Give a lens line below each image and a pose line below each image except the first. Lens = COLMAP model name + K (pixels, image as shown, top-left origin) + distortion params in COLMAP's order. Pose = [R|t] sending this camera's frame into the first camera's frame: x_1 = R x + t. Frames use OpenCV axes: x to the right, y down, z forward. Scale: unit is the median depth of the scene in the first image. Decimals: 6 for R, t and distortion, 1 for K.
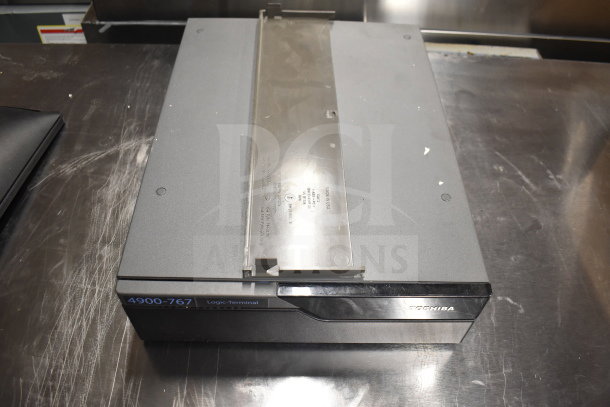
lens RADIAL K [[506.8, 0, 301.6], [0, 506.8, 203.2], [0, 0, 1]] dist [-0.093328, -0.000331]
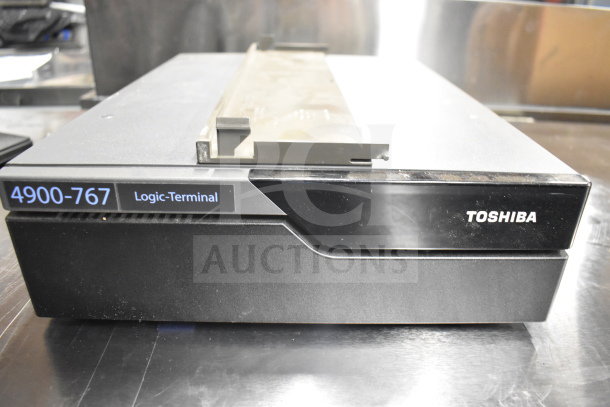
lens RADIAL K [[460.1, 0, 304.6], [0, 460.1, 206.1], [0, 0, 1]] dist [-0.101861, 0.015528]
pose [[0.999924, -0.009623, 0.007752, 0.013234], [0.011929, 0.915390, -0.402391, 0.432422], [-0.003224, 0.402452, 0.915435, 0.503835]]
